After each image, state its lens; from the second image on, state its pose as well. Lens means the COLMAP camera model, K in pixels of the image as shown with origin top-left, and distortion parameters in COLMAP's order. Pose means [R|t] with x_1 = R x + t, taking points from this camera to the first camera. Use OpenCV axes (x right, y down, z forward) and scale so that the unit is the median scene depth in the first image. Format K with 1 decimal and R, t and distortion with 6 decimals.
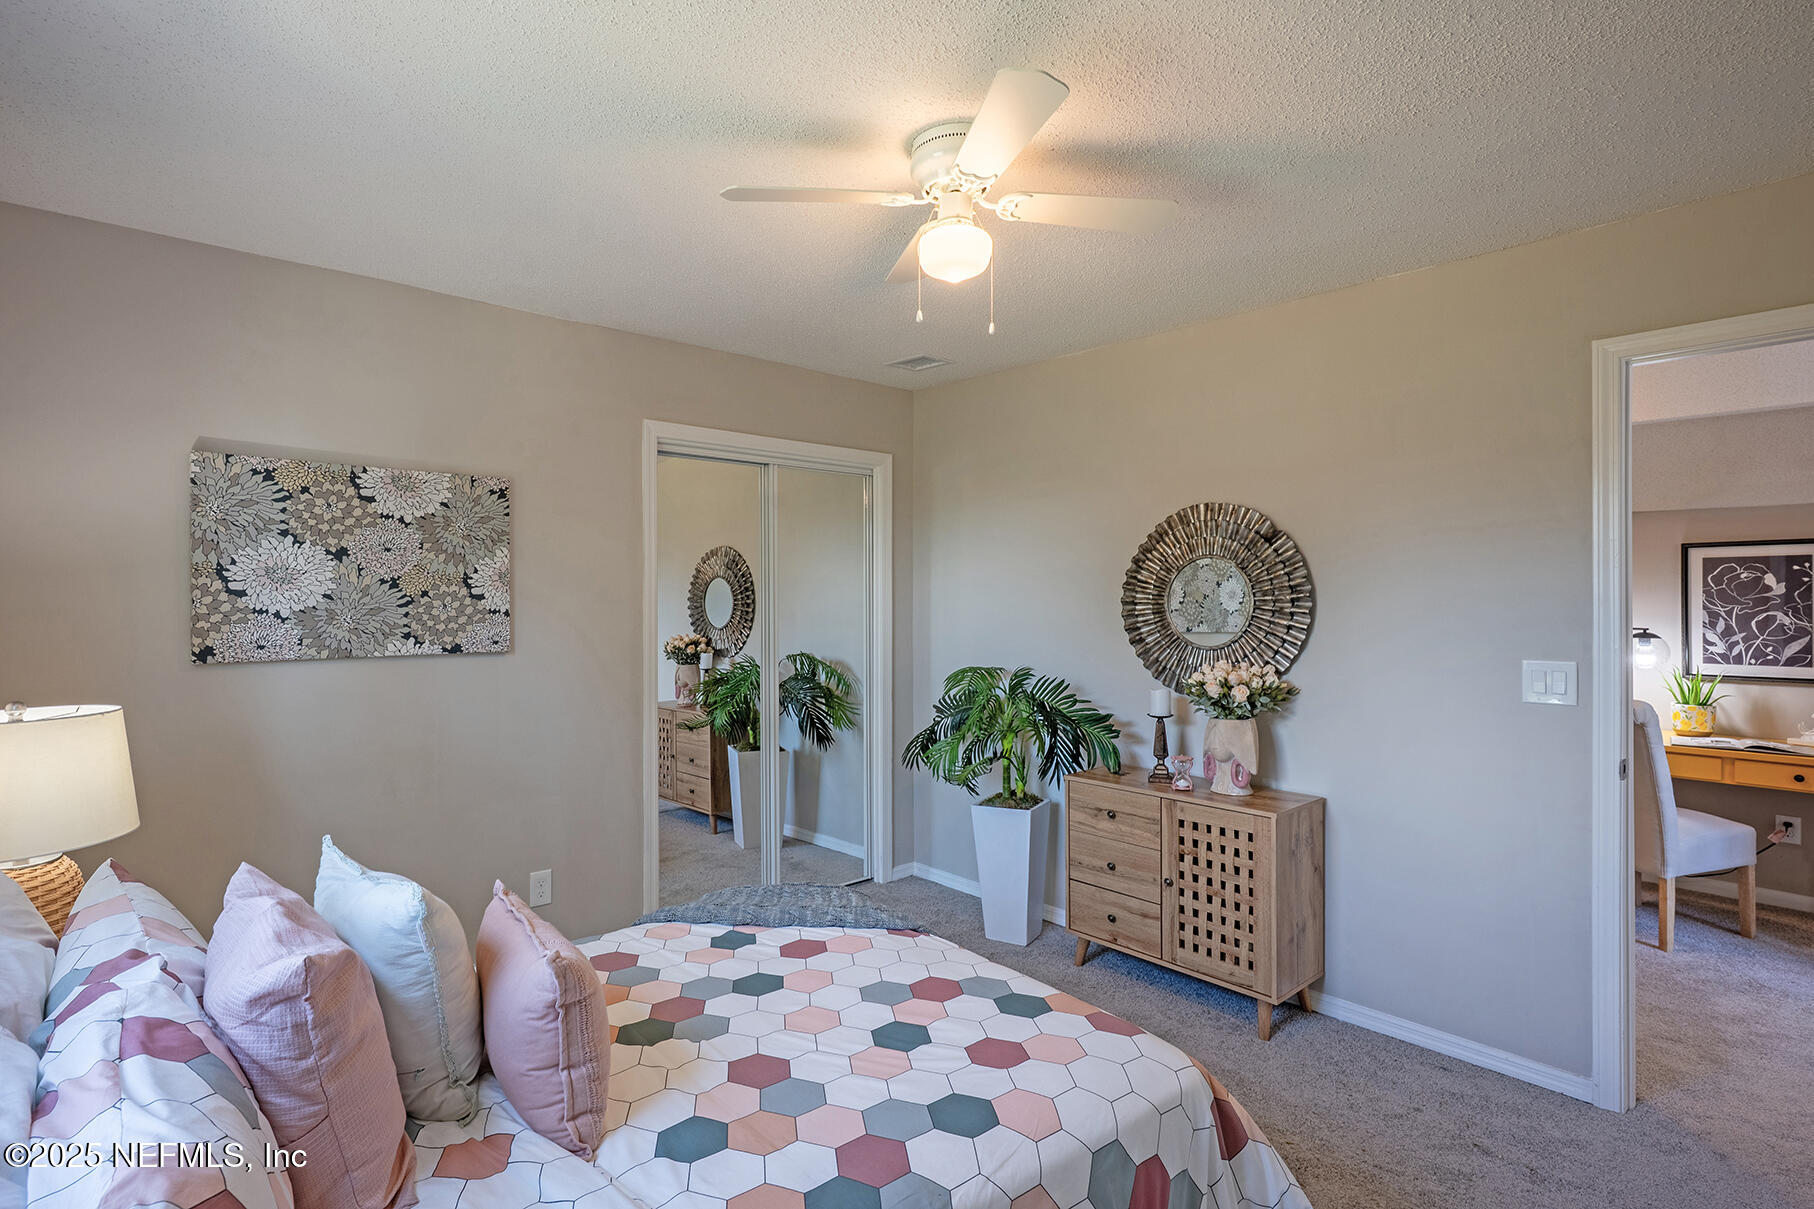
lens RADIAL K [[872.3, 0, 869.1], [0, 872.3, 602.8], [0, 0, 1]] dist [-0.001175, 0.002938]
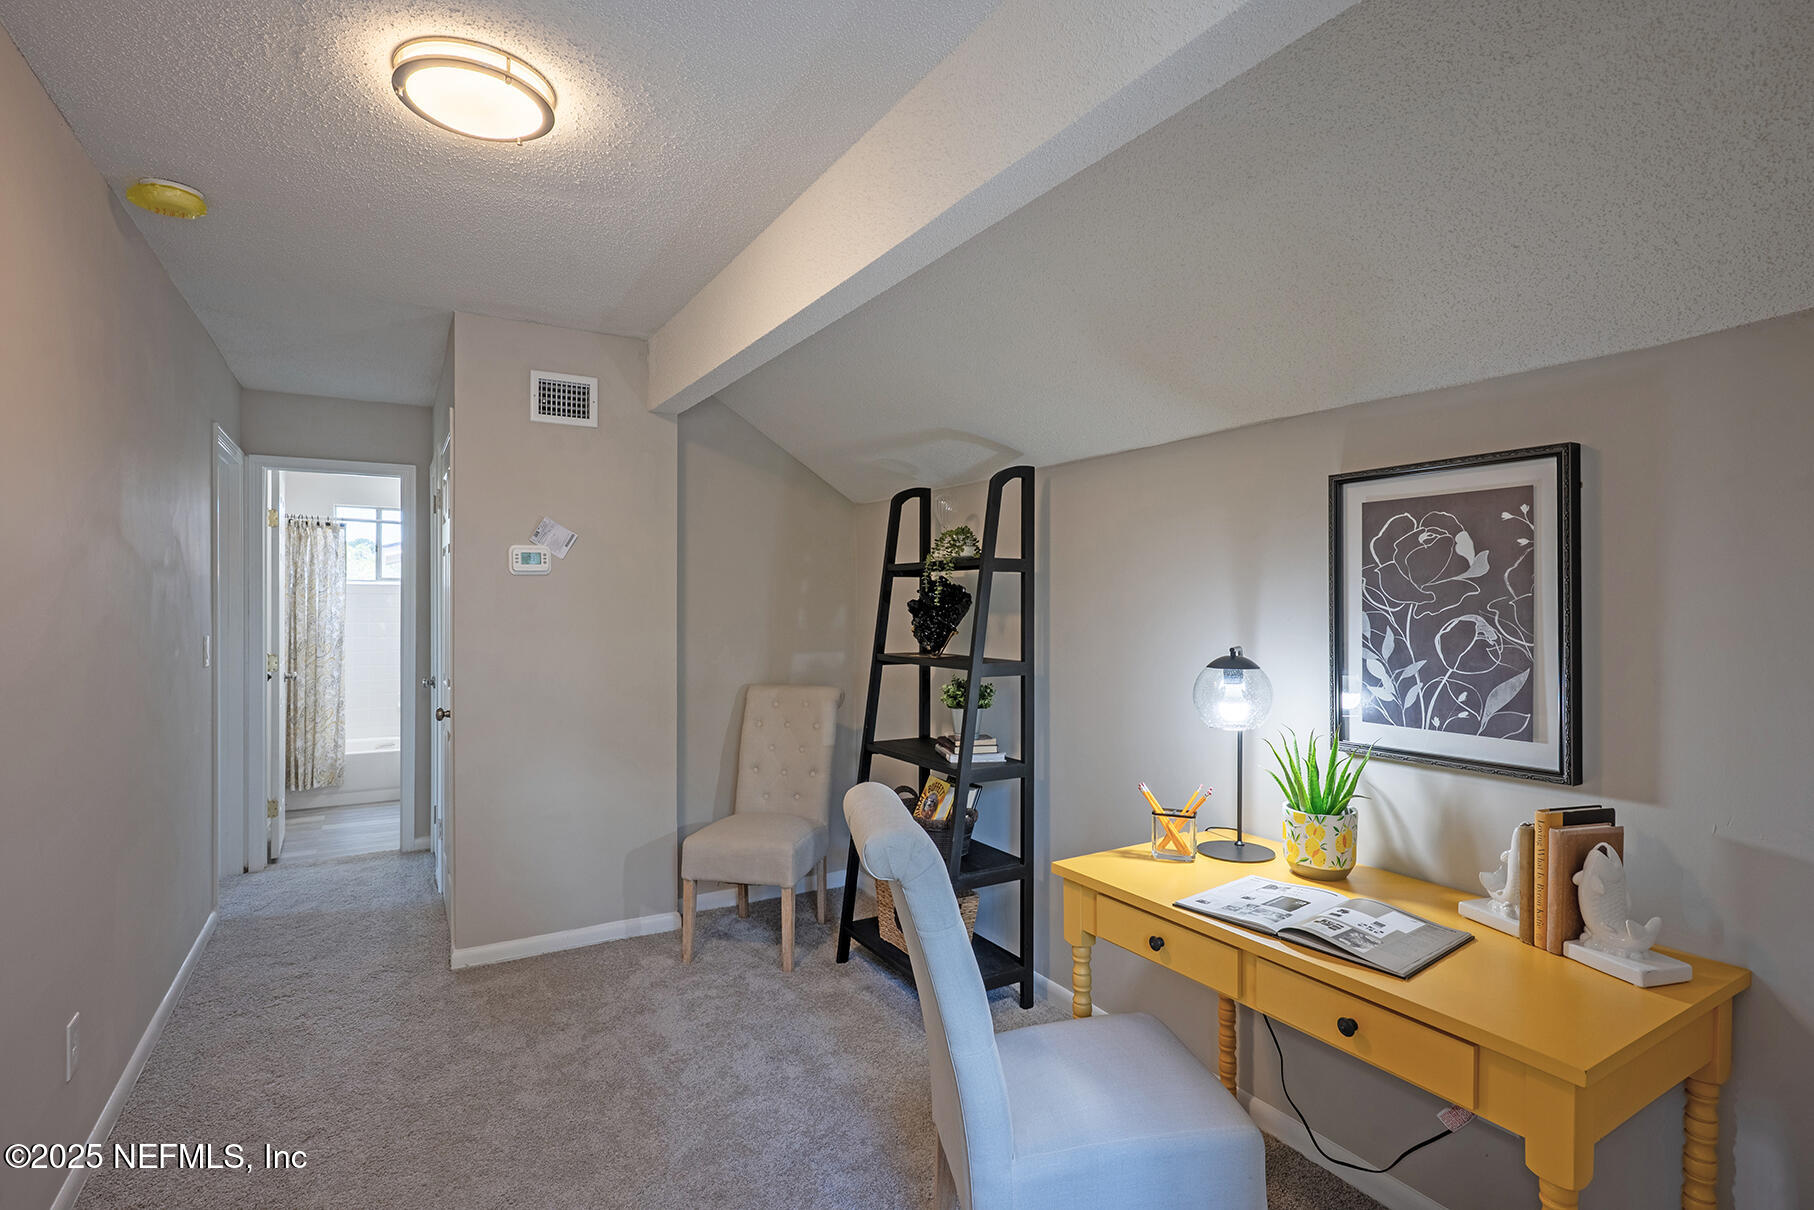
lens RADIAL K [[872.3, 0, 908.2], [0, 872.3, 608.2], [0, 0, 1]] dist [-0.001175, 0.002938]
pose [[0.984317, -0.001418, -0.176401, 0.809543], [0.002643, 0.999974, 0.006709, 0.002765], [0.176387, -0.007070, 0.984296, 0.490963]]
